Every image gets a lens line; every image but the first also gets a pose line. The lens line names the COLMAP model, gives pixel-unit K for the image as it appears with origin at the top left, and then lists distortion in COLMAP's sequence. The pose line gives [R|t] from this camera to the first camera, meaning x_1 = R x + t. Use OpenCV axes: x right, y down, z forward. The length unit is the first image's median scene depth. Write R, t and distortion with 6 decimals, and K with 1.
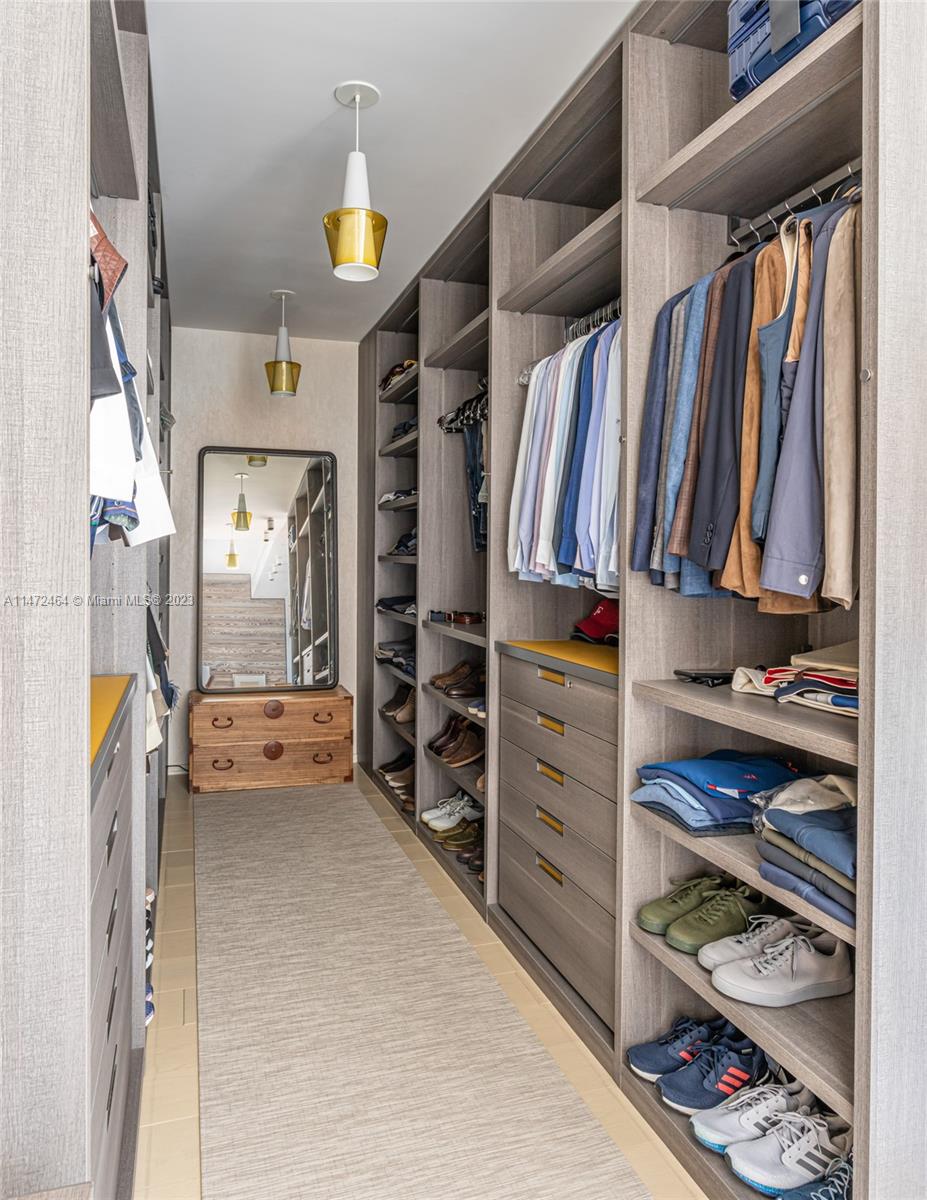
lens RADIAL K [[829.8, 0, 453.9], [0, 829.8, 565.6], [0, 0, 1]] dist [-0.006766, 0.006174]
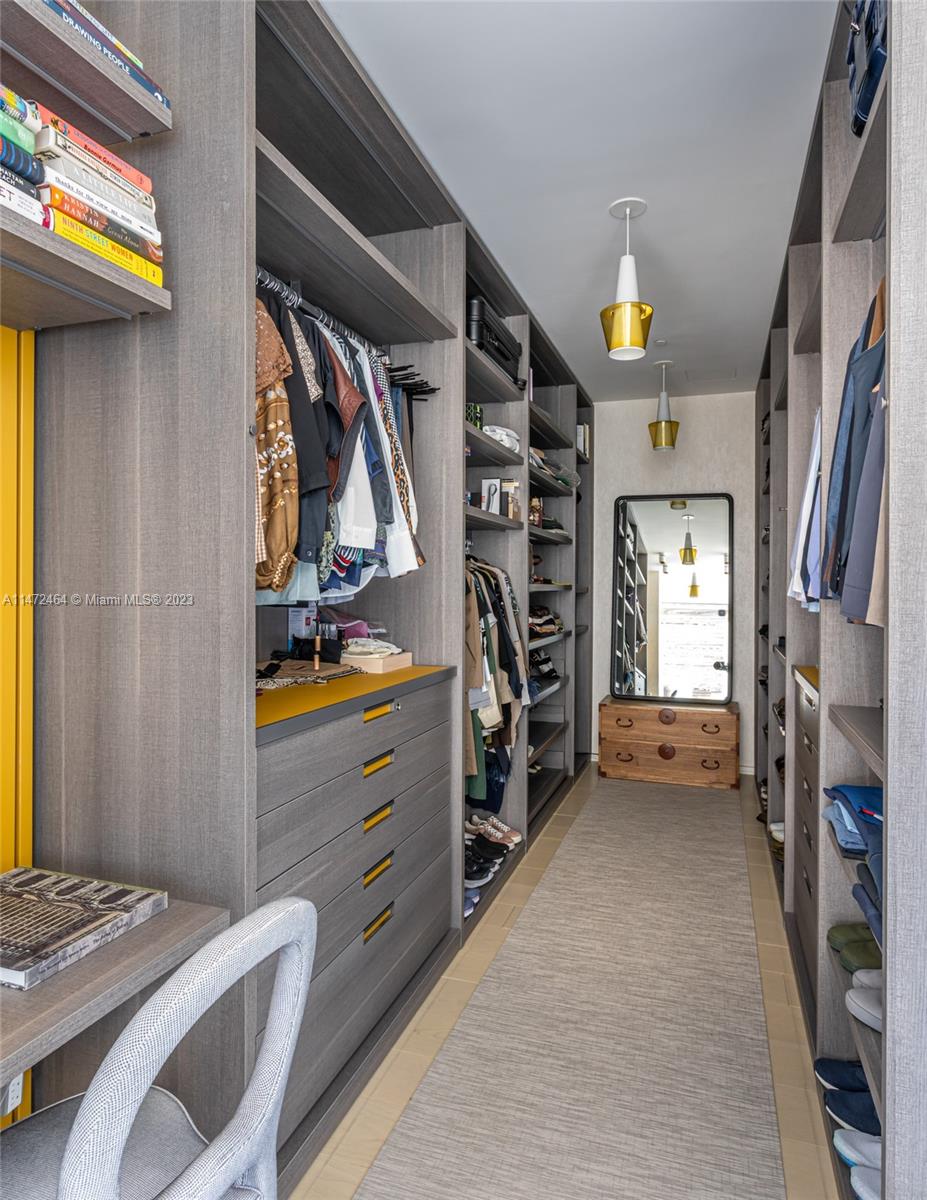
lens RADIAL K [[733.6, 0, 463.9], [0, 733.6, 593.9], [0, 0, 1]] dist [0.007559, -0.000586]
pose [[0.801097, 0.007948, -0.598481, 0.231221], [-0.009459, 0.999955, 0.000619, 0.002212], [0.598459, 0.005165, 0.801137, -0.008235]]
